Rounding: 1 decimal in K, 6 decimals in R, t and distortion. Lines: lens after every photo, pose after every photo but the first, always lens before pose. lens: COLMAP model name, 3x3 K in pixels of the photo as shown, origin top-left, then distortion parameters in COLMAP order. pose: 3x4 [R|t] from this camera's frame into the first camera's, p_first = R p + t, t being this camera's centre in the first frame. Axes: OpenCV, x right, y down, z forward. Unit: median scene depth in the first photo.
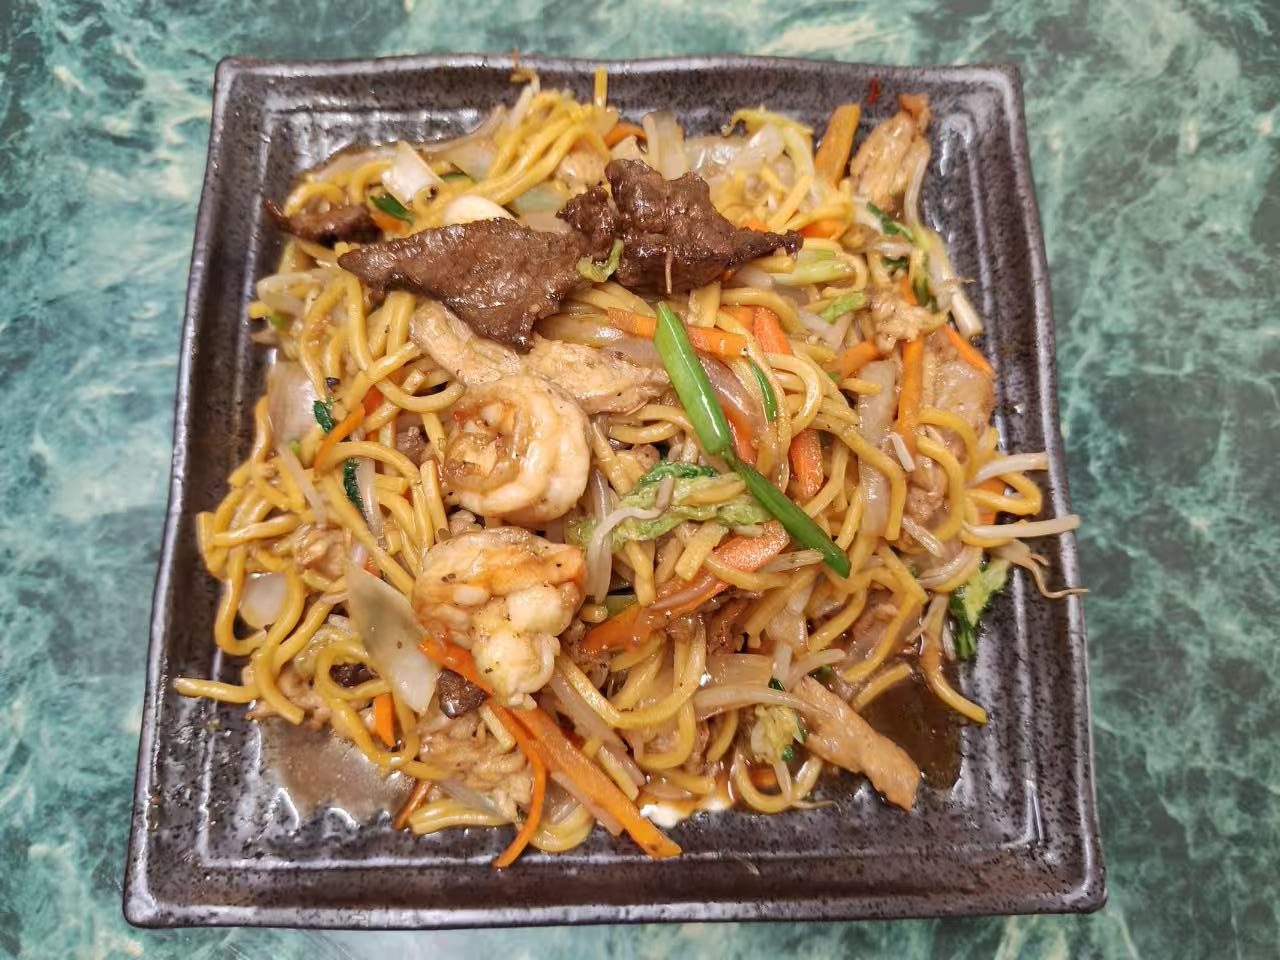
lens RADIAL K [[1081.6, 0, 639.7], [0, 1081.6, 459.8], [0, 0, 1]] dist [-0.022298, 0.010414]
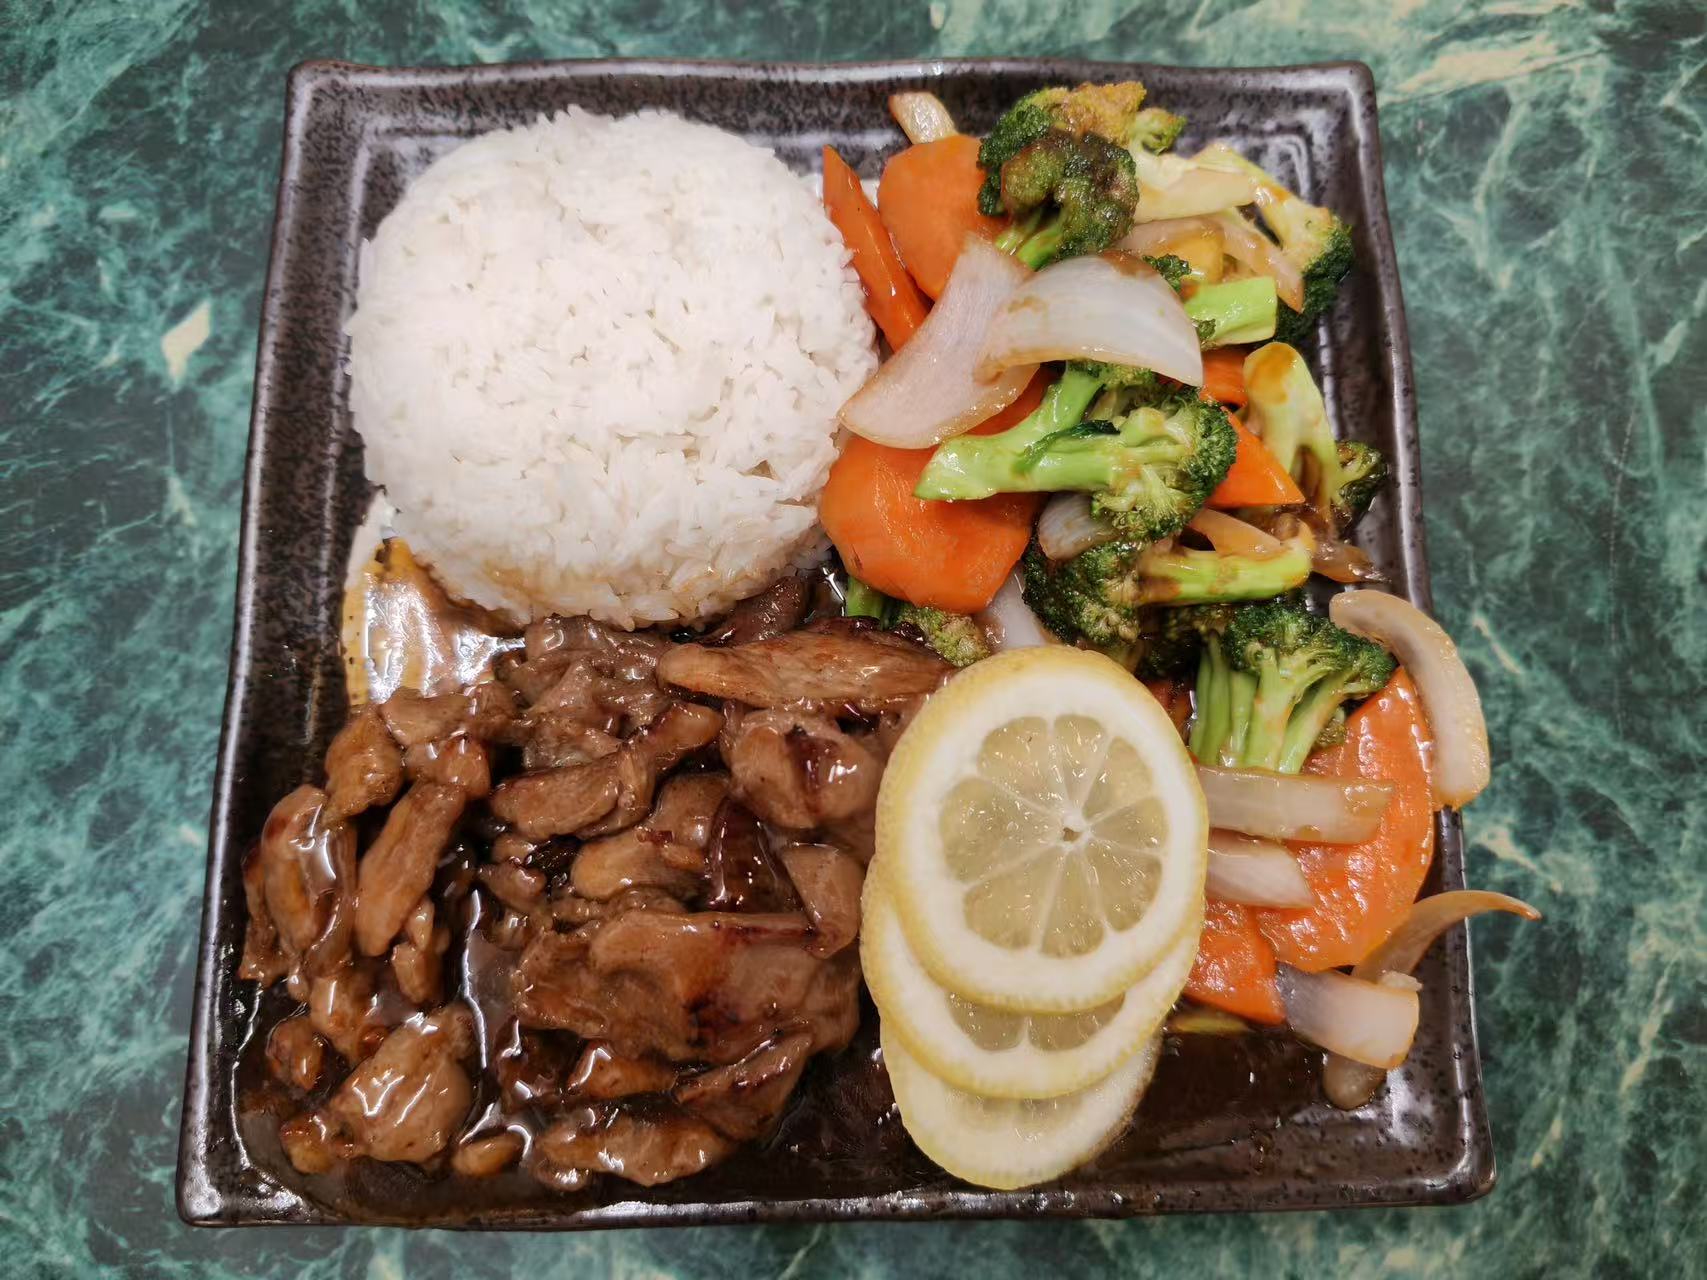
lens RADIAL K [[1445.1, 0, 862.8], [0, 1445.1, 610.3], [0, 0, 1]] dist [0.023257, -0.057244]
pose [[0.999997, 0.002048, -0.001496, -0.266874], [-0.002042, 0.999990, 0.003950, -0.016518], [0.001504, -0.003947, 0.999991, -0.007331]]
